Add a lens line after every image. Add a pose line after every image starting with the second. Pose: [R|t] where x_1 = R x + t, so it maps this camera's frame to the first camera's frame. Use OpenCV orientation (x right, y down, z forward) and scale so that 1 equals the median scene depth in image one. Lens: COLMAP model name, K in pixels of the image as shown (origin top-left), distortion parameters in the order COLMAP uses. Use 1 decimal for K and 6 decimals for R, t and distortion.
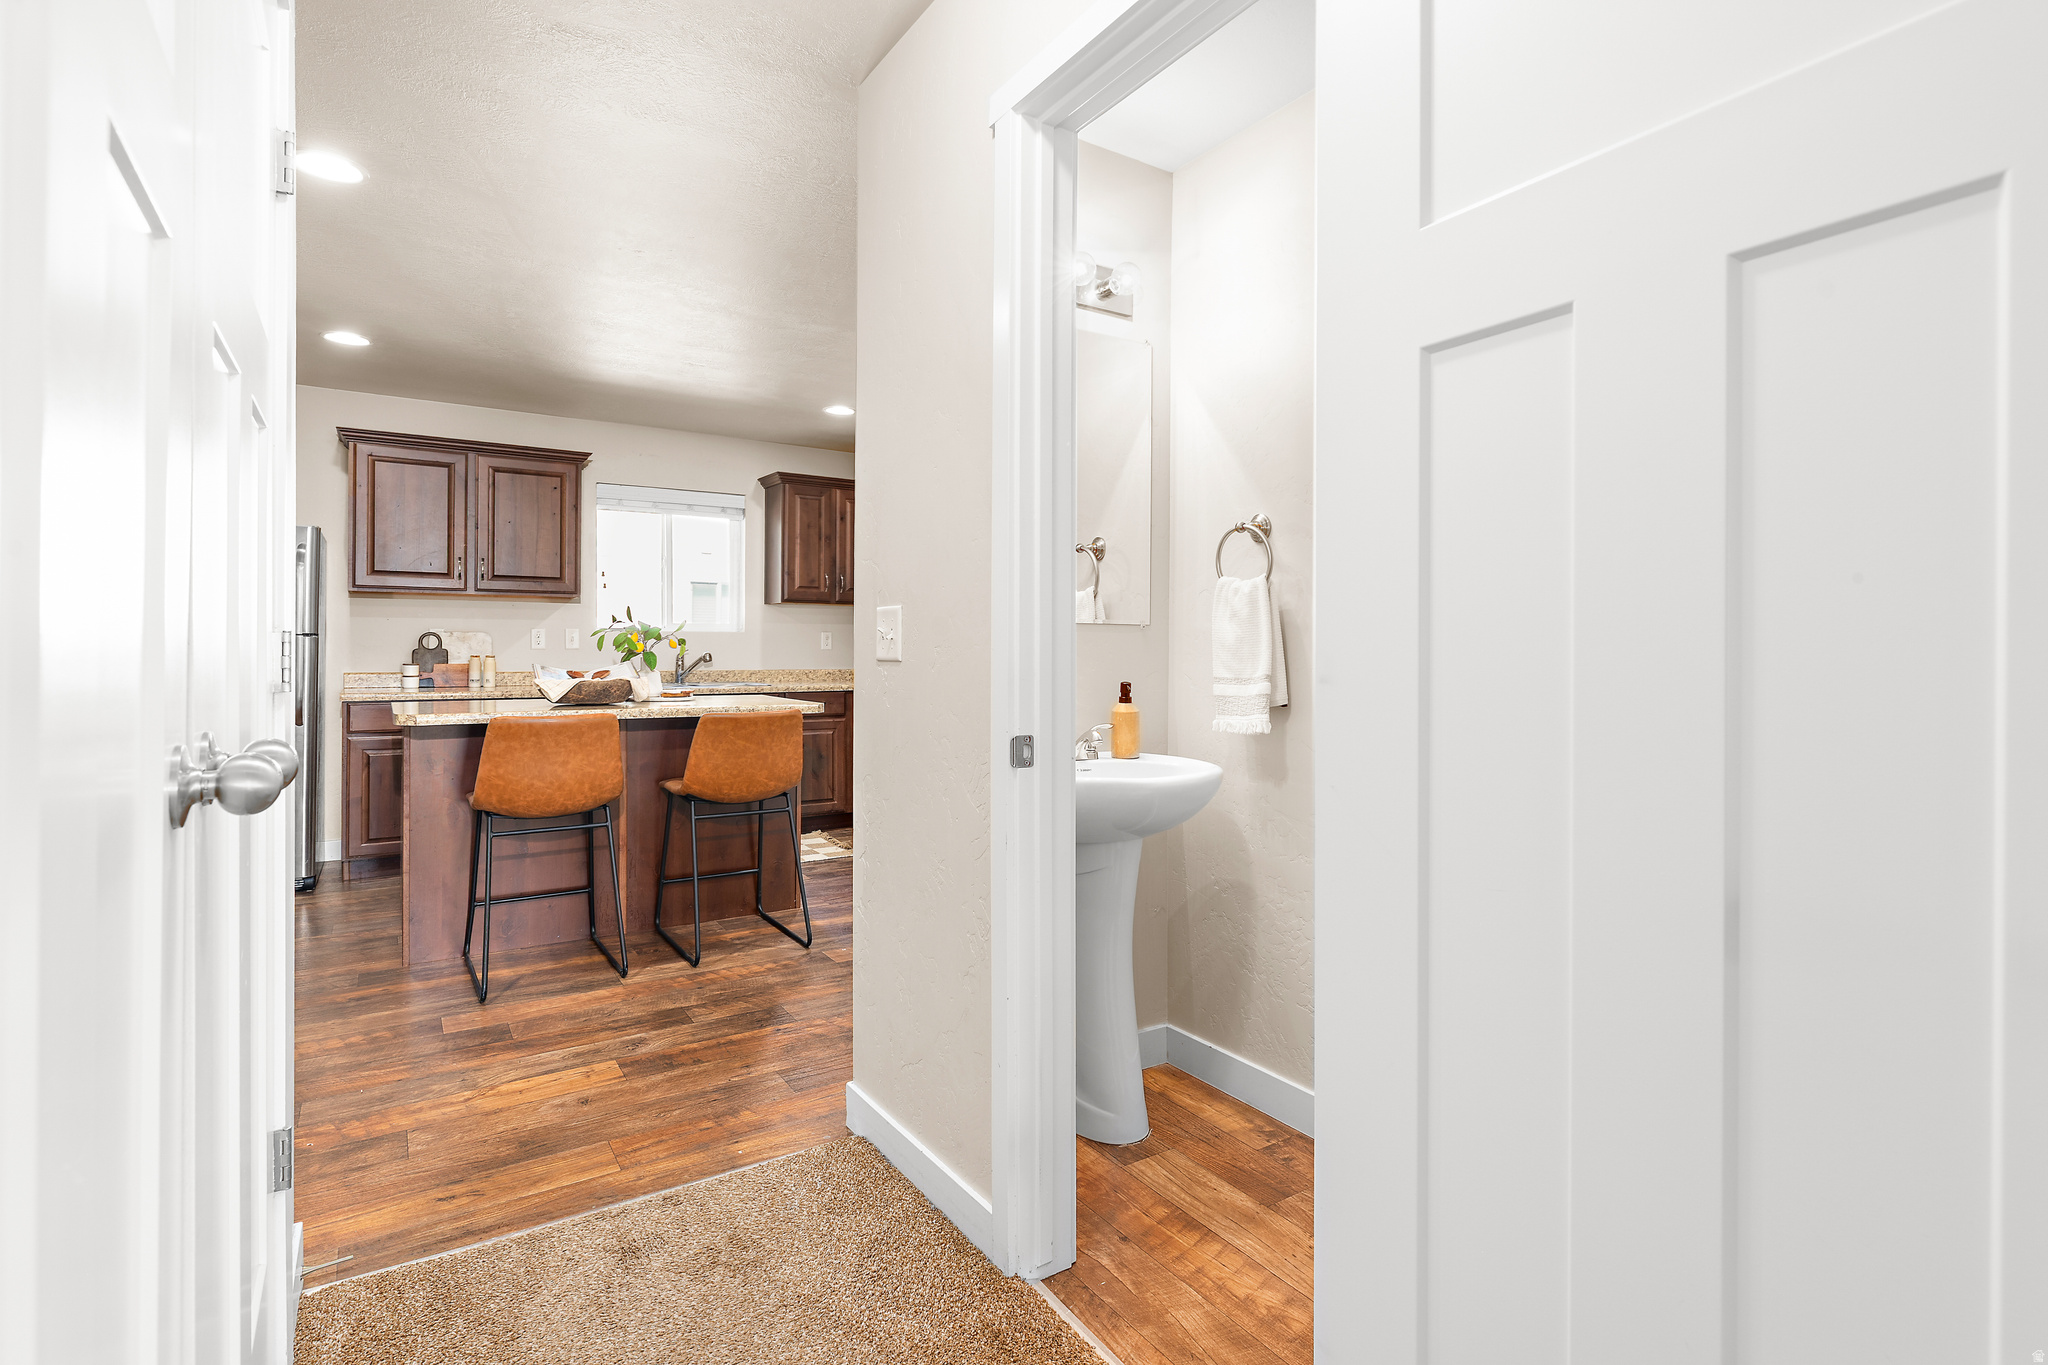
lens RADIAL K [[970.1, 0, 1046.3], [0, 970.1, 655.8], [0, 0, 1]] dist [-0.001005, -0.000078]
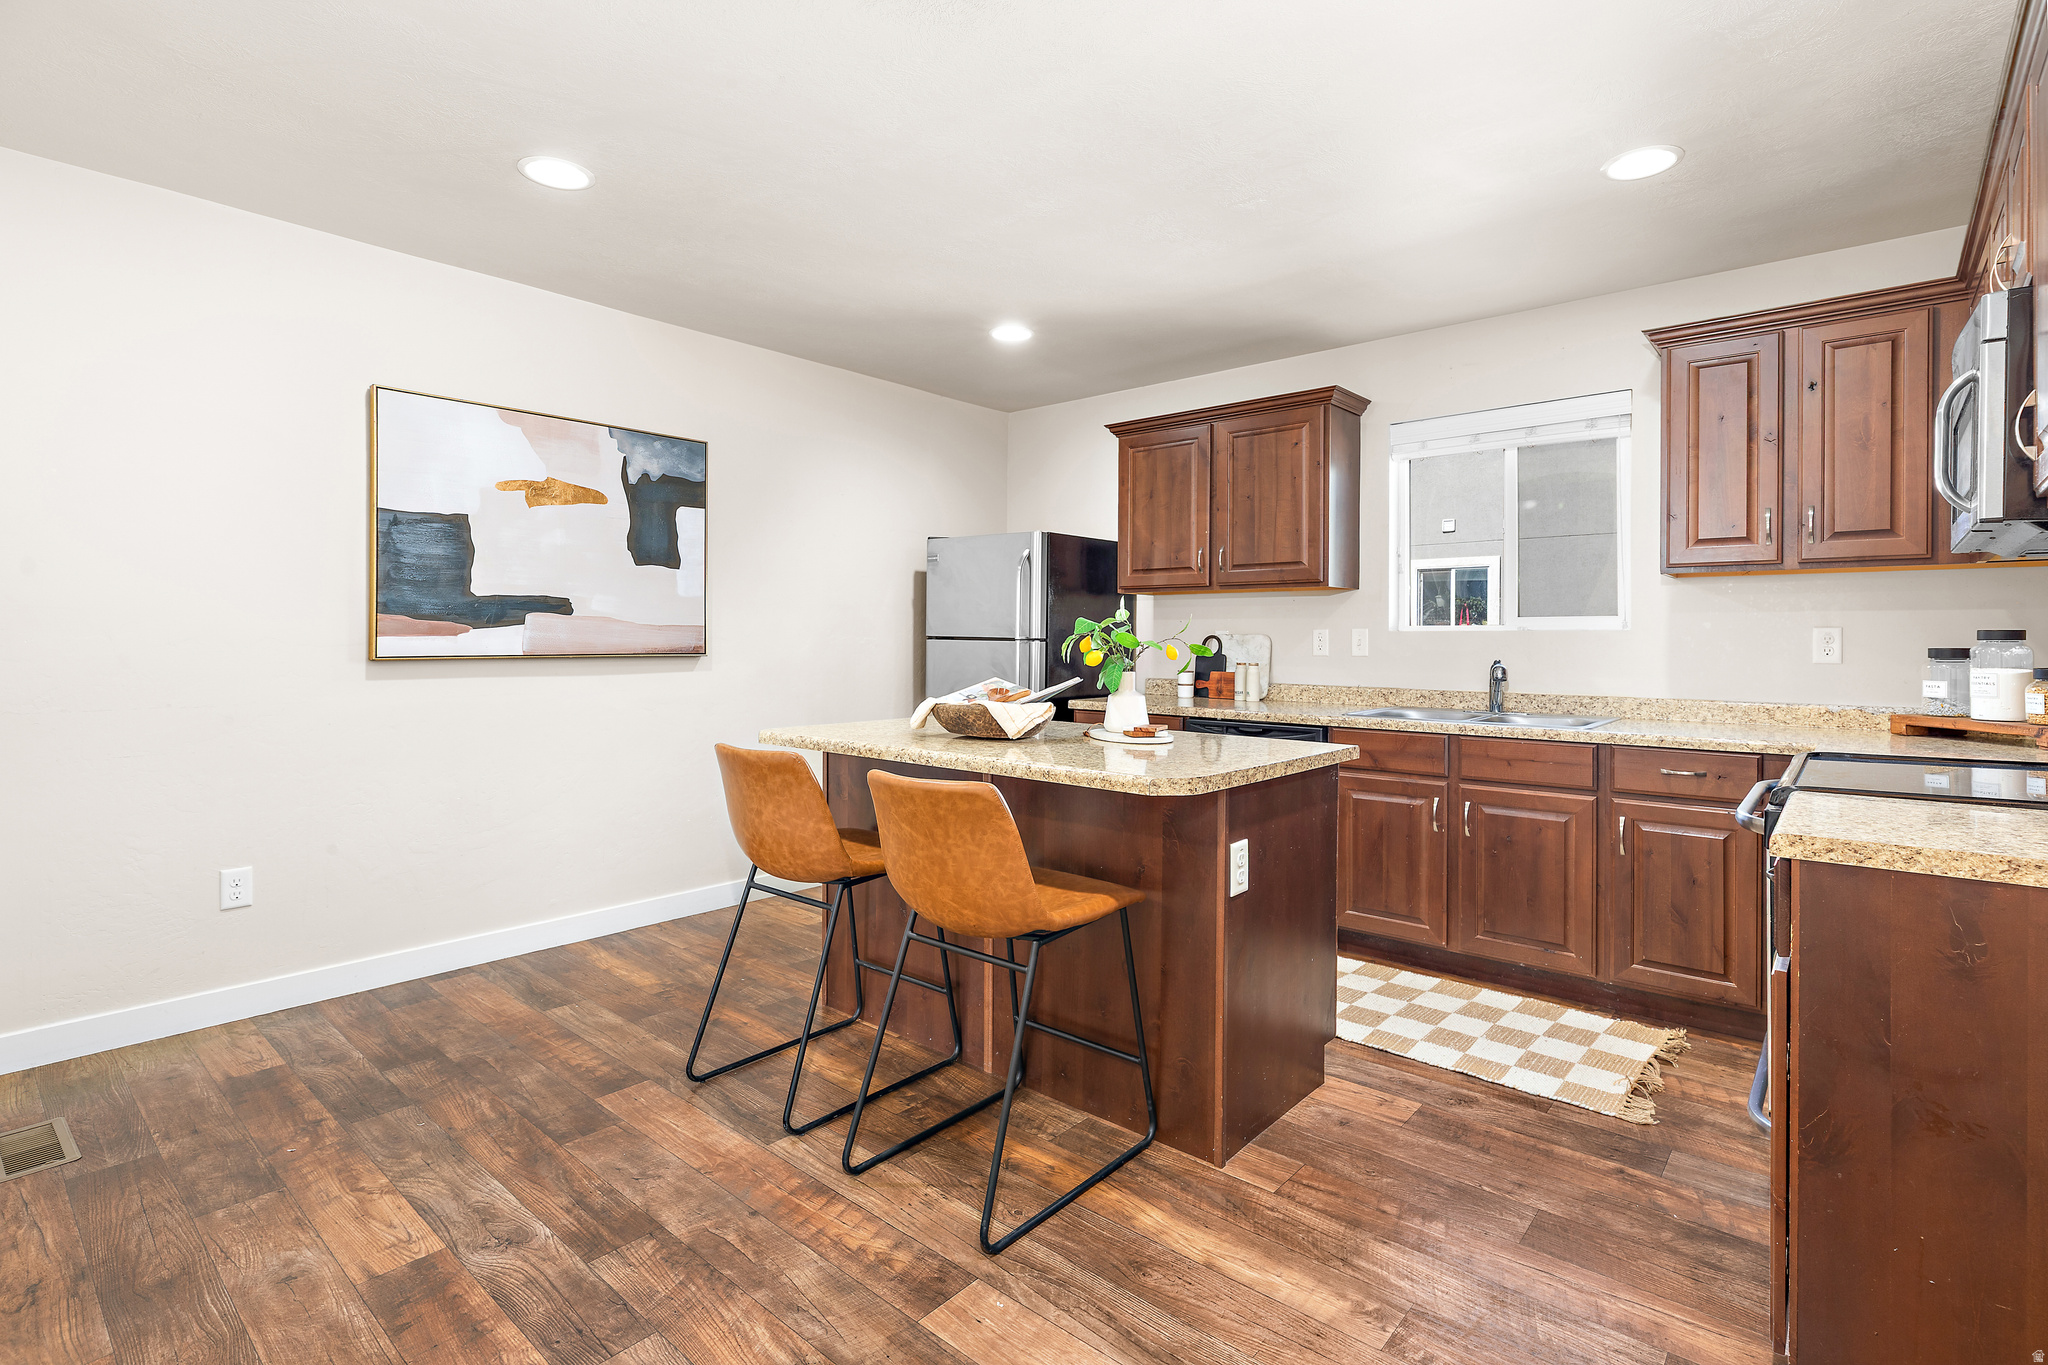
lens RADIAL K [[966.5, 0, 1054.6], [0, 966.5, 635.8], [0, 0, 1]] dist [0.001118, 0.000555]
pose [[0.252053, -0.004526, -0.967703, 0.285259], [-0.009324, 0.999931, -0.007106, -0.025585], [0.967668, 0.010814, 0.251994, 0.990438]]
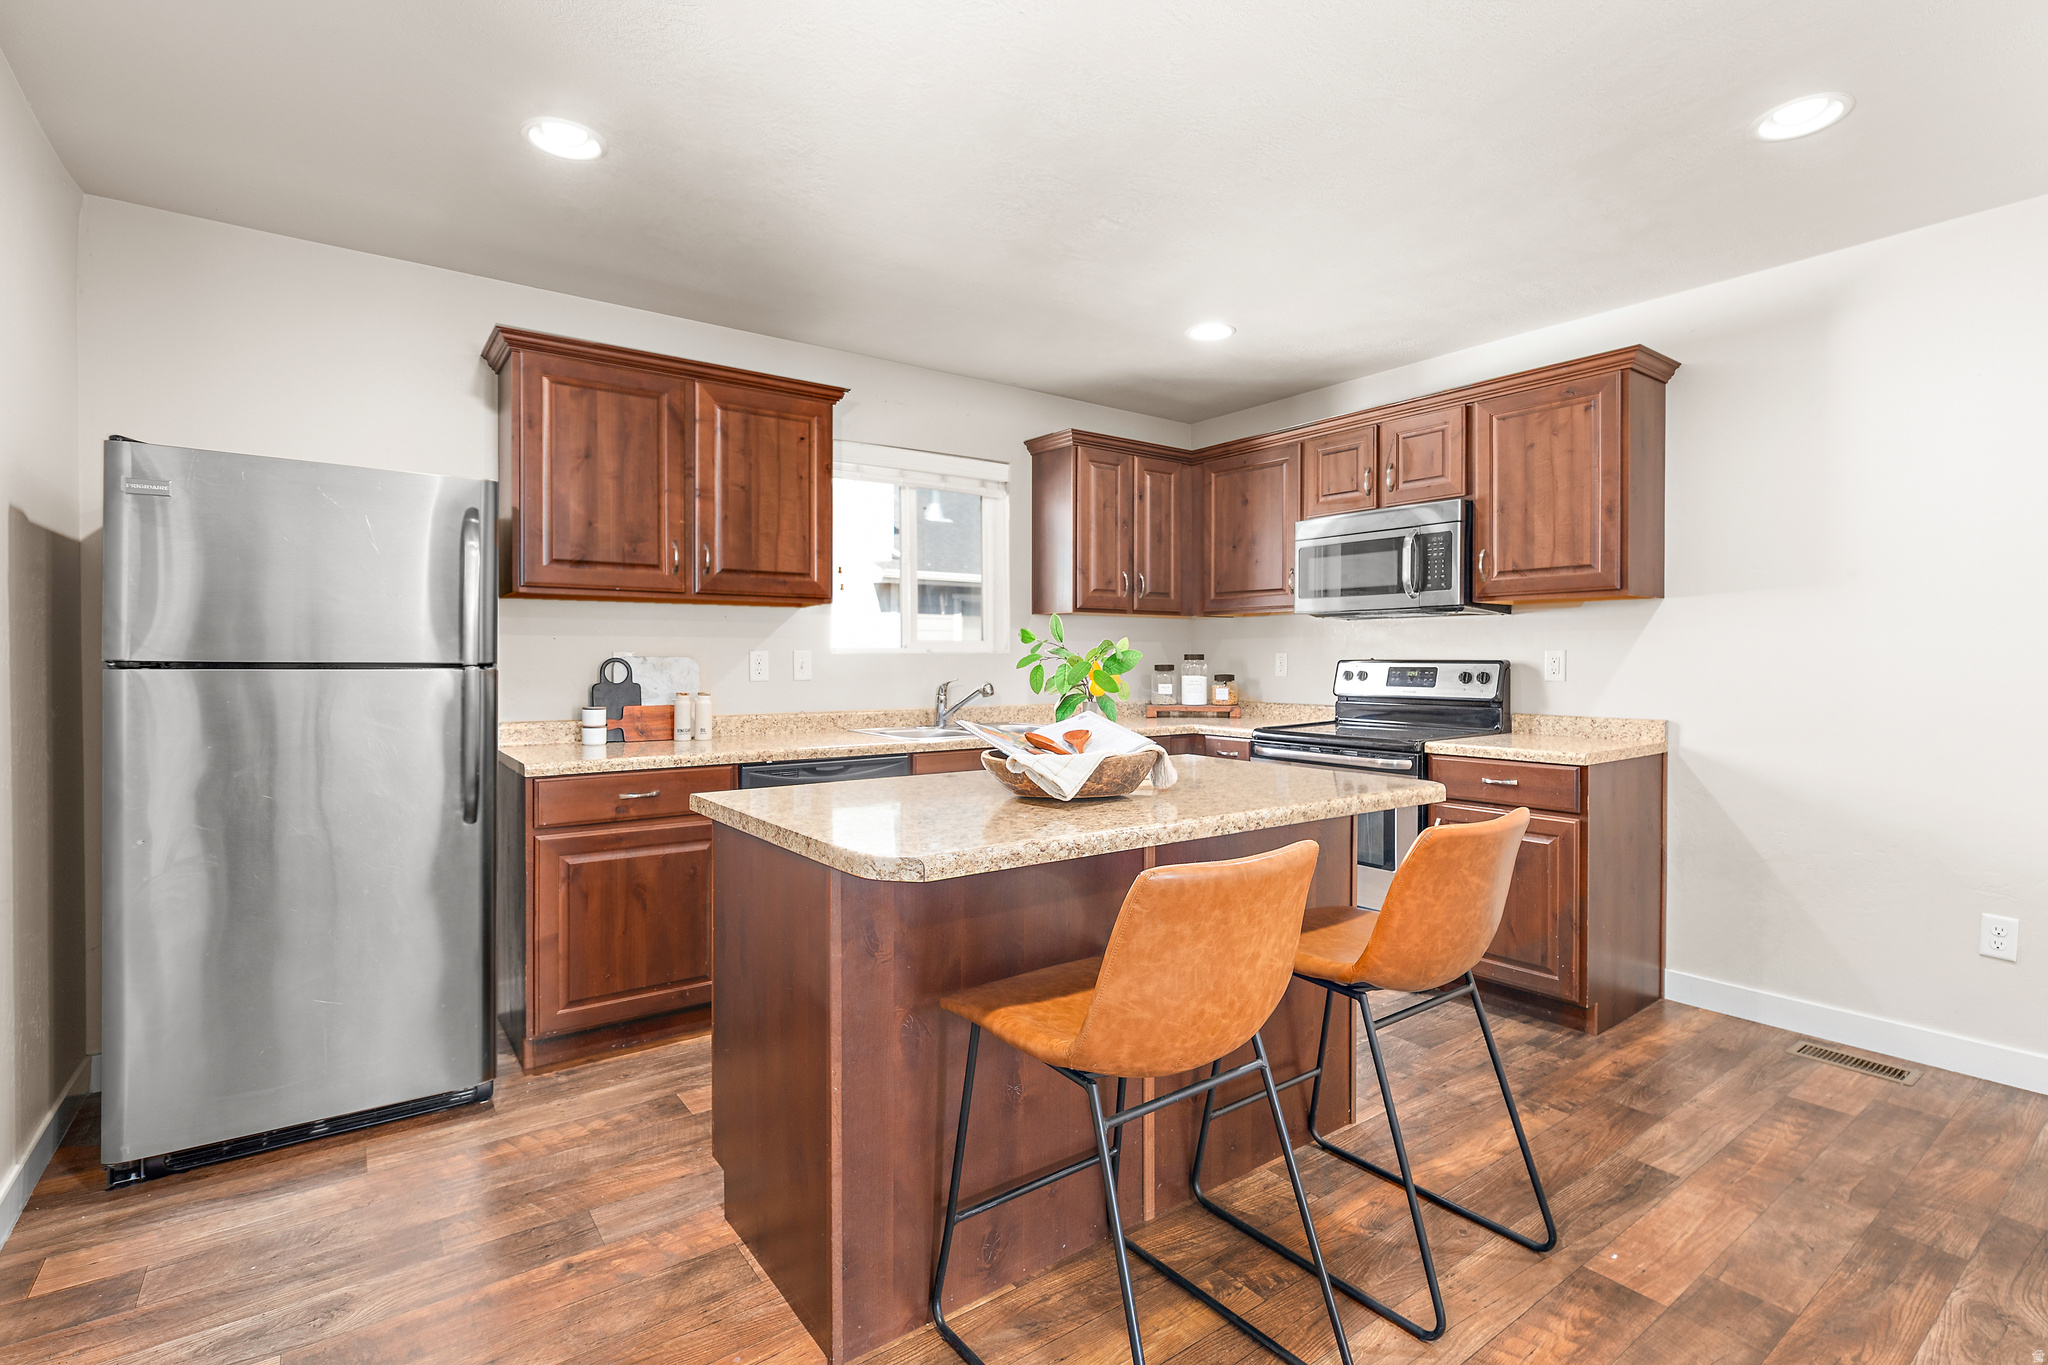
lens RADIAL K [[966.3, 0, 1082.5], [0, 966.3, 679.4], [0, 0, 1]] dist [-0.001809, 0.000365]
pose [[0.998416, -0.007646, 0.055738, -0.554759], [0.007050, 0.999916, 0.010882, -0.022843], [-0.055817, -0.010472, 0.998386, 0.513771]]
